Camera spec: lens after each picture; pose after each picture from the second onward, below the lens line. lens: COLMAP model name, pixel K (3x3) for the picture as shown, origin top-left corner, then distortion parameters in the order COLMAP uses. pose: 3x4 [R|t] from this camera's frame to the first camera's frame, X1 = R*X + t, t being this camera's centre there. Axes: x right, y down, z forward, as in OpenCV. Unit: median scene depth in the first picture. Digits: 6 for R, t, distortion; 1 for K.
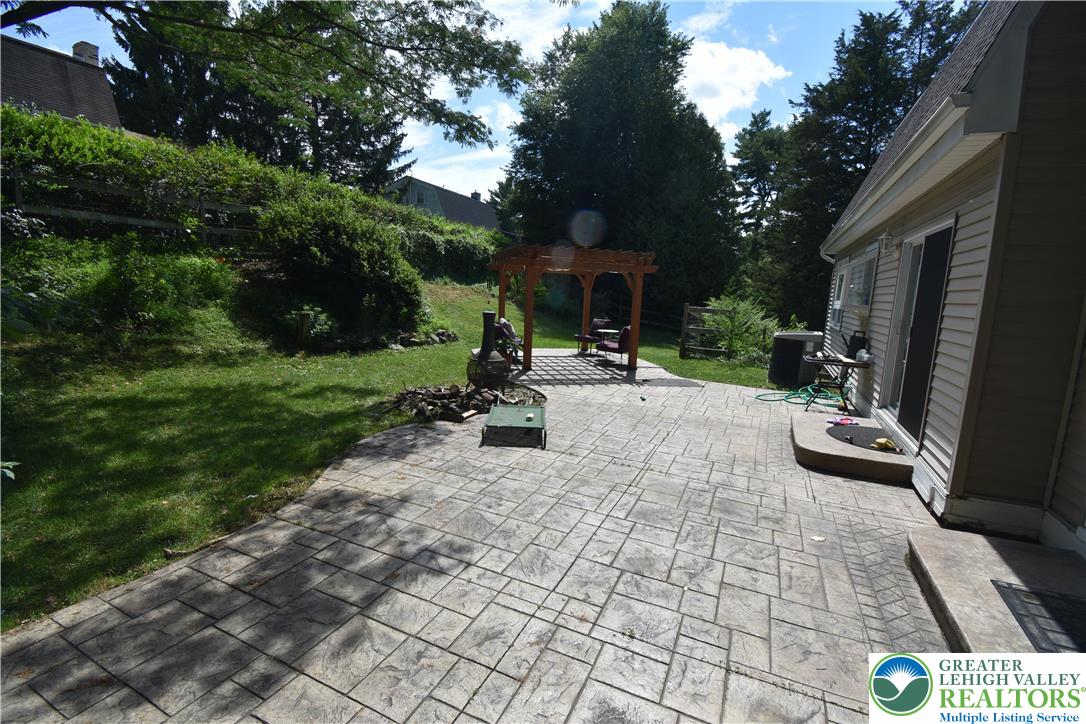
lens RADIAL K [[497.2, 0, 543.0], [0, 497.2, 362.0], [0, 0, 1]] dist [0.021360, -0.029020]
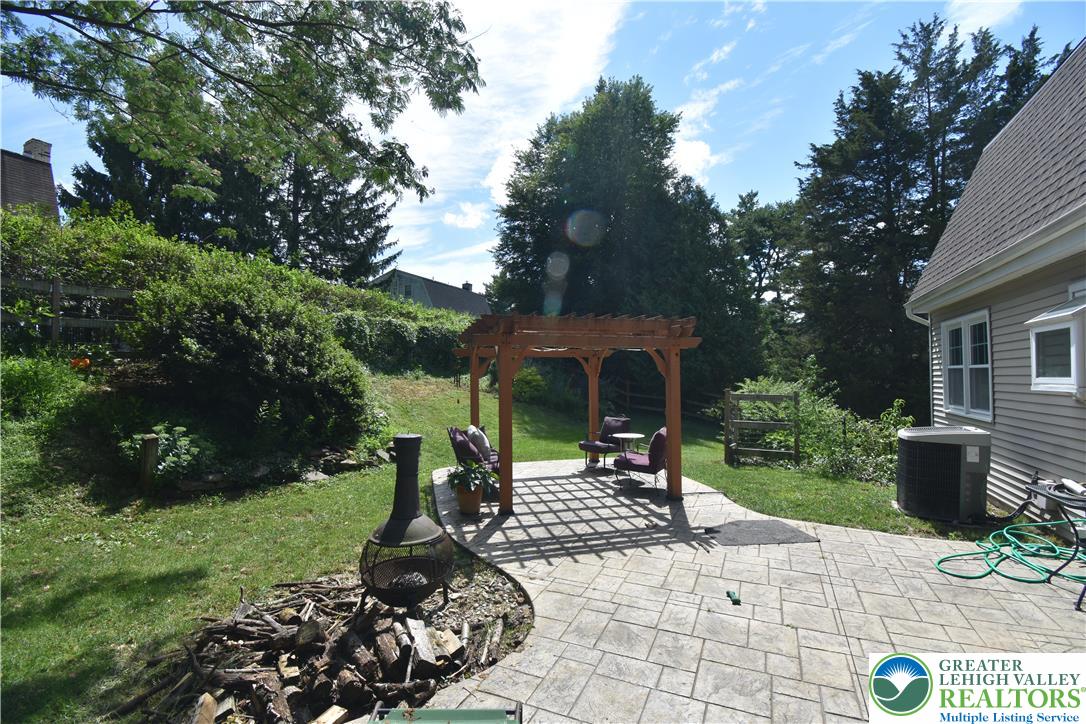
lens RADIAL K [[497.2, 0, 543.0], [0, 497.2, 362.0], [0, 0, 1]] dist [0.021360, -0.029020]
pose [[0.998761, -0.049696, 0.002452, 0.009065], [0.049363, 0.983463, -0.174254, -0.025607], [0.006248, 0.174159, 0.984698, 0.162344]]
